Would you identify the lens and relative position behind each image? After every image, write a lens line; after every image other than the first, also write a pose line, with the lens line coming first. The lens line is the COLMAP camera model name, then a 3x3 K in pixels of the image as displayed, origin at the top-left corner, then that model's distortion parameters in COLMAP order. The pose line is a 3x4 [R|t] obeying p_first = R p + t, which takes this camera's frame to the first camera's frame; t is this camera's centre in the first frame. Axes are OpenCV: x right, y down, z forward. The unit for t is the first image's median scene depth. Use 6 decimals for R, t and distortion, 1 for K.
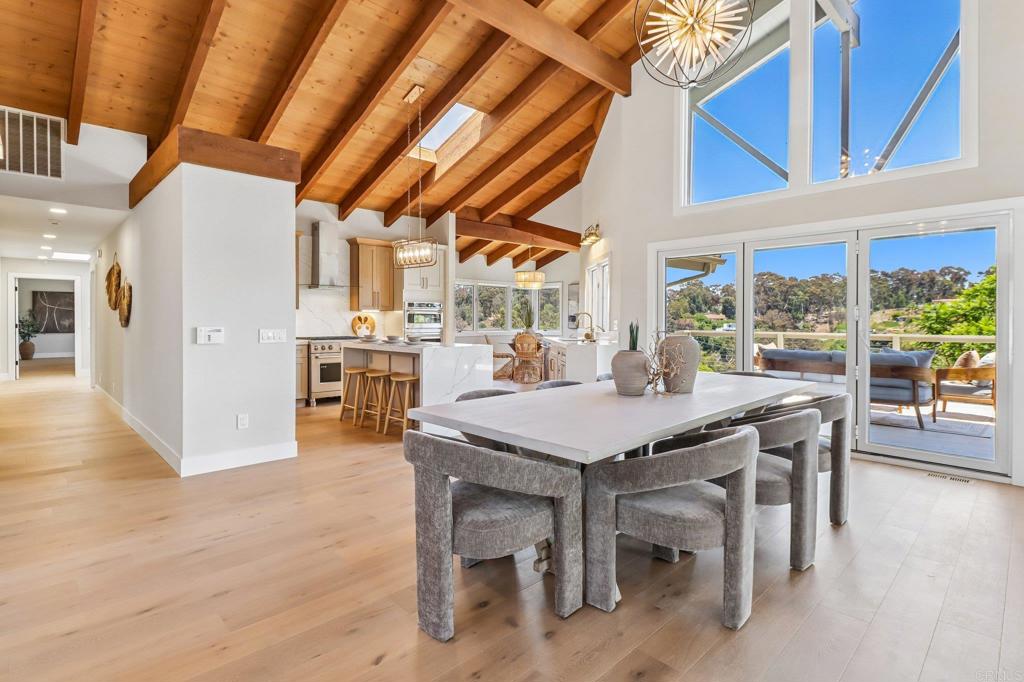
lens RADIAL K [[495.7, 0, 512.7], [0, 495.7, 334.0], [0, 0, 1]] dist [-0.018929, -0.000424]
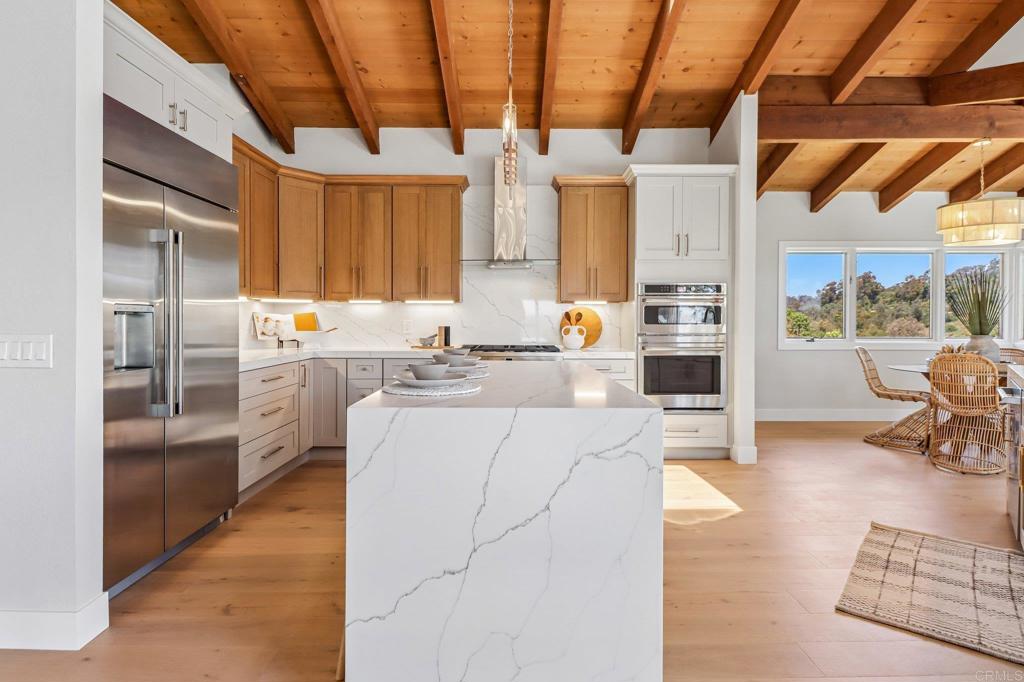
lens RADIAL K [[529.3, 0, 498.4], [0, 529.3, 327.9], [0, 0, 1]] dist [-0.003701, -0.002150]
pose [[0.713024, 0.007783, -0.701096, 0.064856], [-0.018594, 0.999797, -0.007811, -0.010103], [0.700893, 0.018606, 0.713024, 0.468781]]
